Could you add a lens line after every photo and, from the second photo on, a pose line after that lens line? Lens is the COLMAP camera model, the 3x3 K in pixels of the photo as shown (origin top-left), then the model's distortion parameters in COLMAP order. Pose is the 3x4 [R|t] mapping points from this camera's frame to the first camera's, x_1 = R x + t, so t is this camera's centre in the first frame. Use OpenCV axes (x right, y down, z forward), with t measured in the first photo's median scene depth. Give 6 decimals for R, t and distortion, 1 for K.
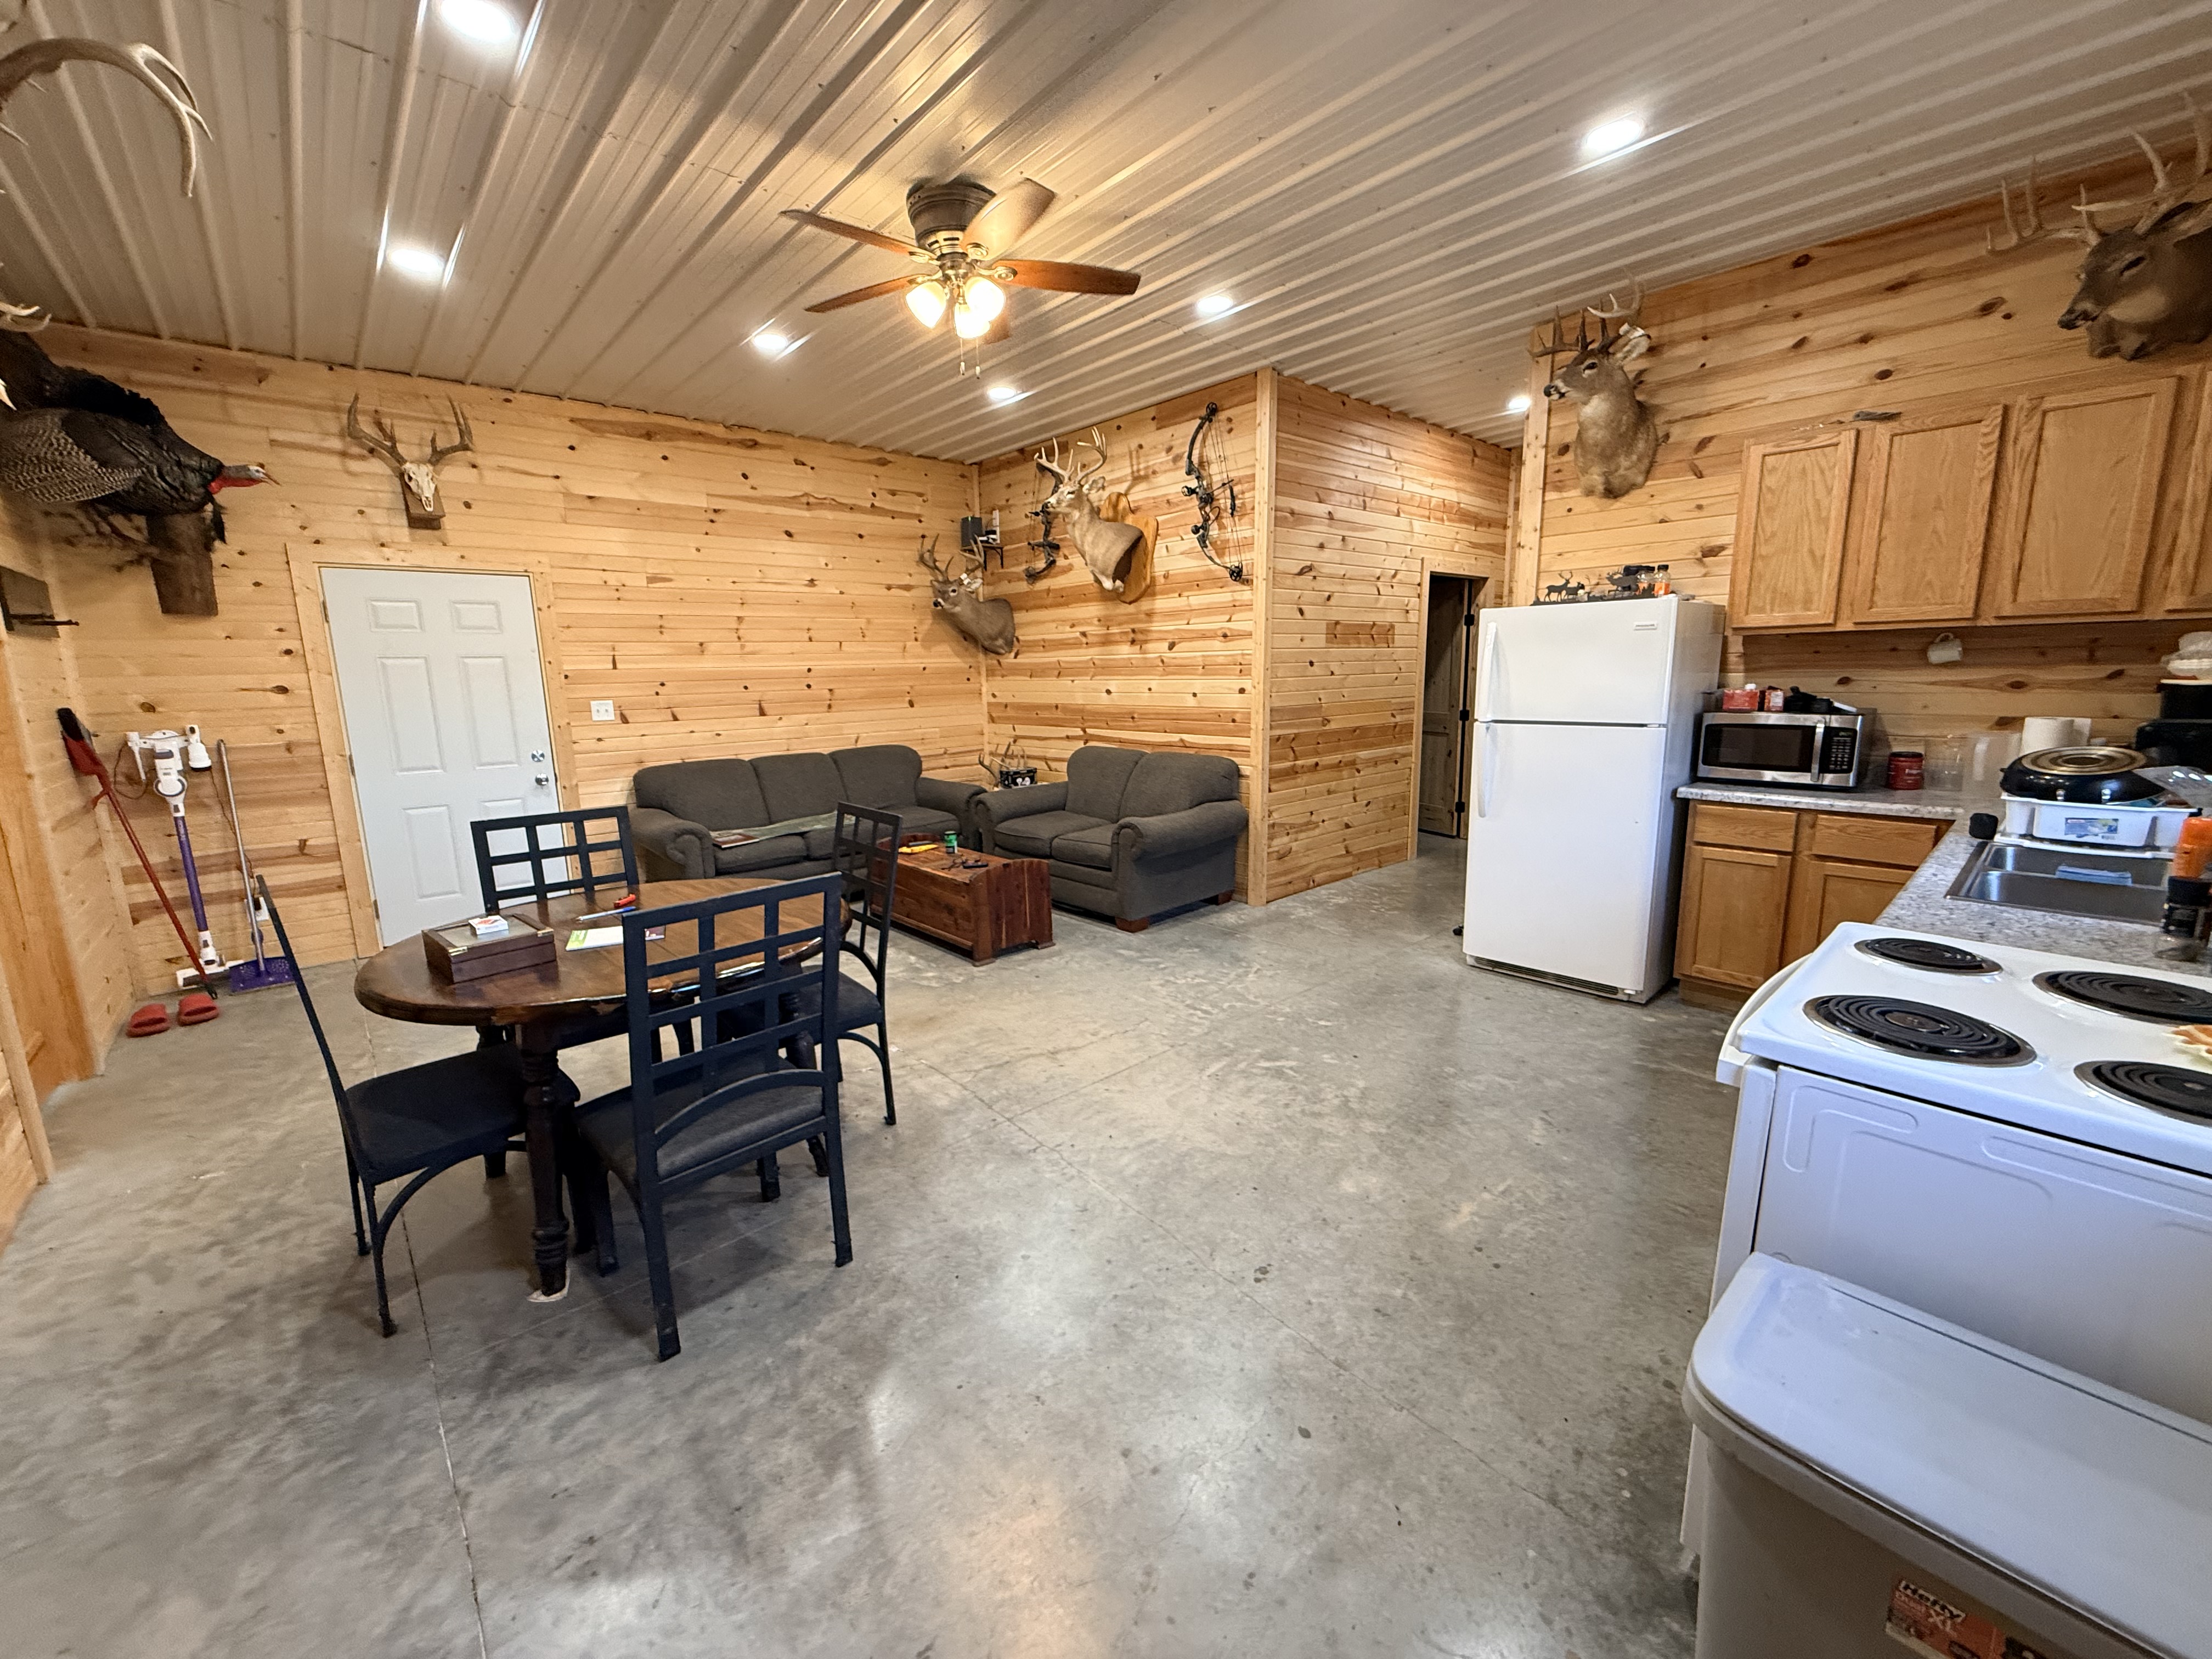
lens RADIAL K [[884.6, 0, 1105.2], [0, 884.6, 824.7], [0, 0, 1]] dist [0.002531, -0.000010]
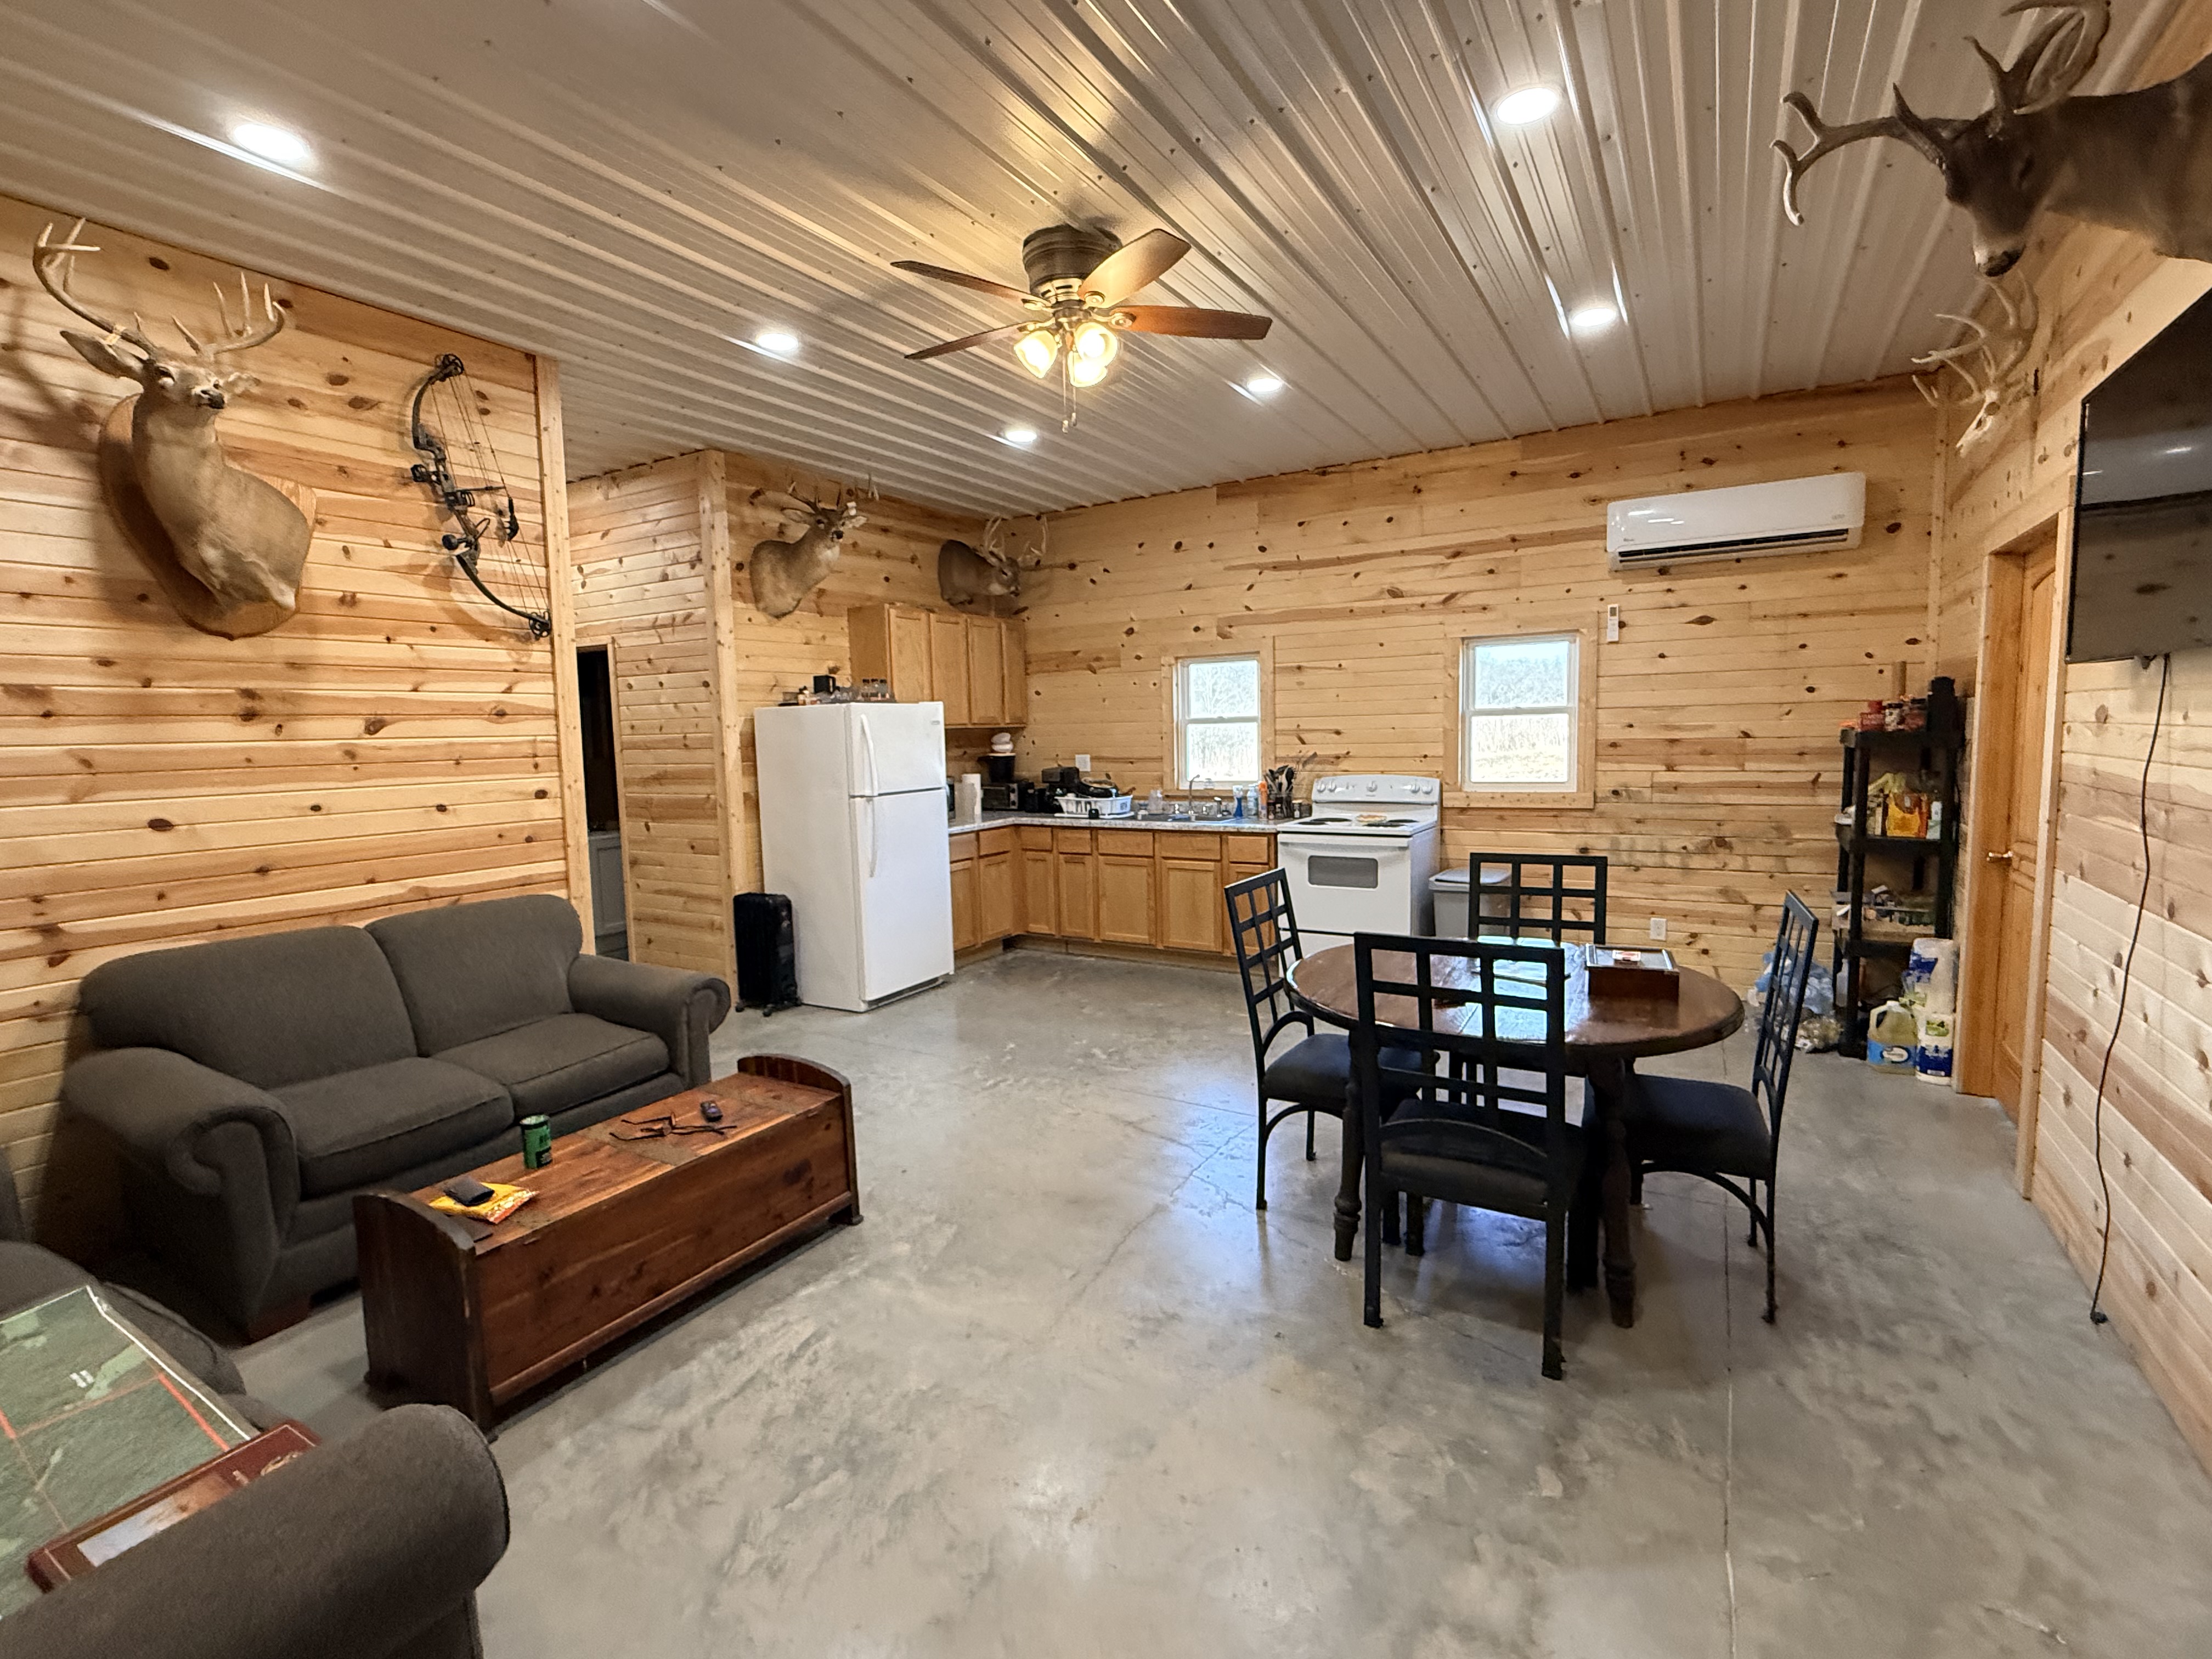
lens RADIAL K [[1008.0, 0, 1103.7], [0, 1008.0, 826.9], [0, 0, 1]] dist [-0.004470, -0.000738]
pose [[-0.289928, -0.063298, 0.954953, -0.918491], [0.200518, 0.971646, 0.125283, -0.175929], [-0.935807, 0.227808, -0.269015, 1.039790]]
